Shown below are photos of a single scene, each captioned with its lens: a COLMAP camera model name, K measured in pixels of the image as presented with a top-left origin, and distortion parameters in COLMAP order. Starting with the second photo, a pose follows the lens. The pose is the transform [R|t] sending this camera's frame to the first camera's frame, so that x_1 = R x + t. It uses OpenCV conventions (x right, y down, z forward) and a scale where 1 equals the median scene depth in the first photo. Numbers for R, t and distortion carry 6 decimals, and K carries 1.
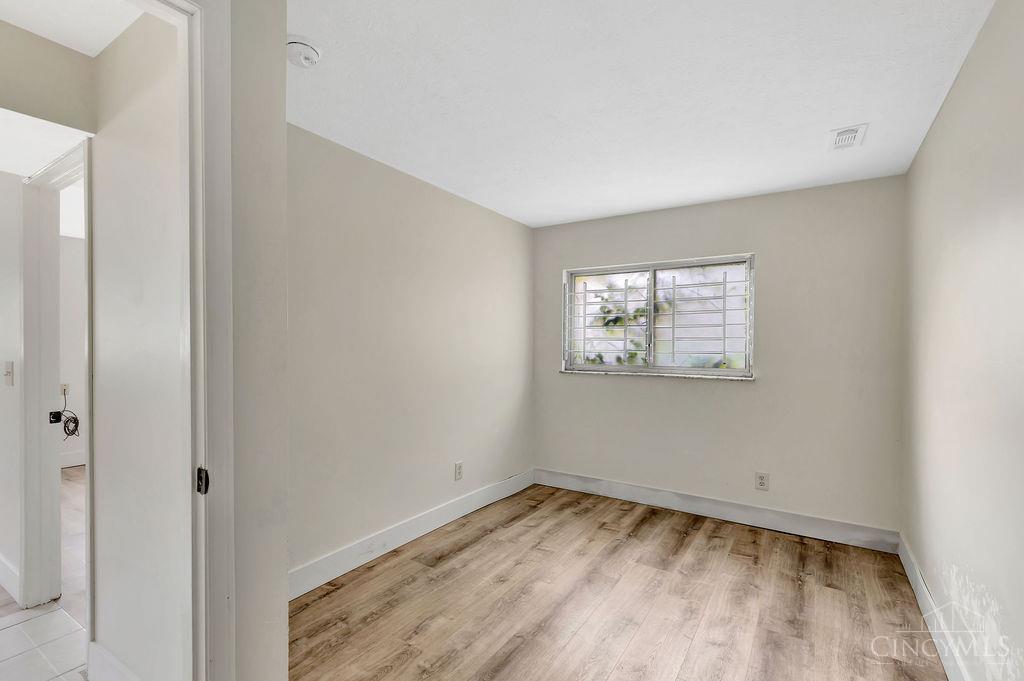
lens RADIAL K [[465.0, 0, 512.0], [0, 465.0, 340.5], [0, 0, 1]] dist [0.002155, -0.000350]
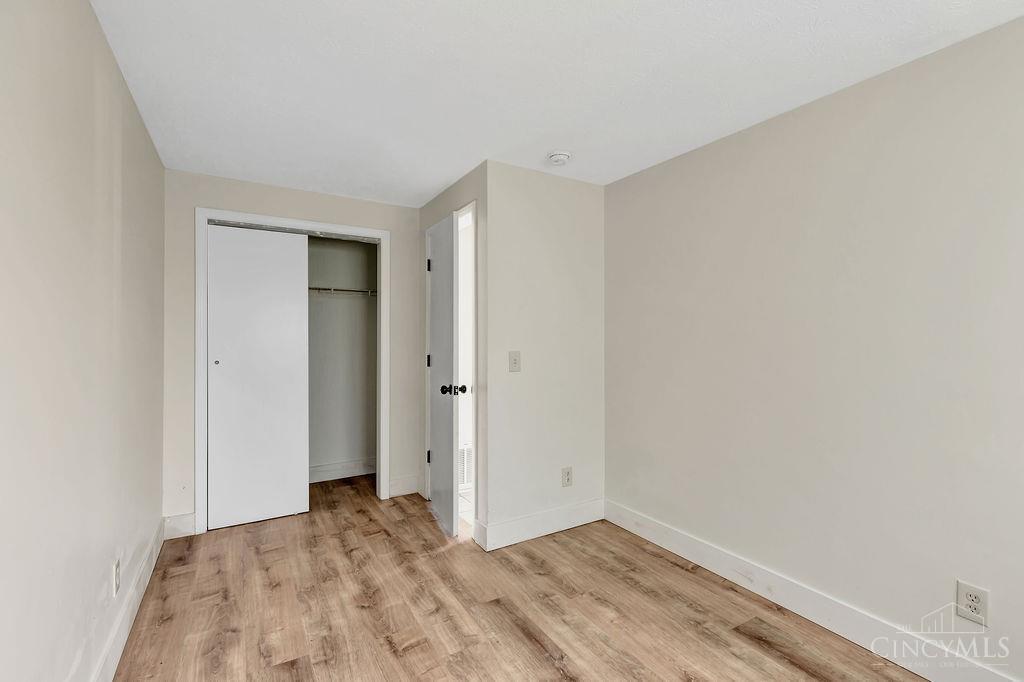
lens RADIAL K [[465.0, 0, 512.0], [0, 465.0, 341.0], [0, 0, 1]] dist [0.002155, -0.000350]
pose [[-0.444732, 0.006405, -0.895641, 0.764338], [0.001014, 0.999977, 0.006647, 0.010754], [0.895663, 0.002048, -0.444728, 1.156177]]
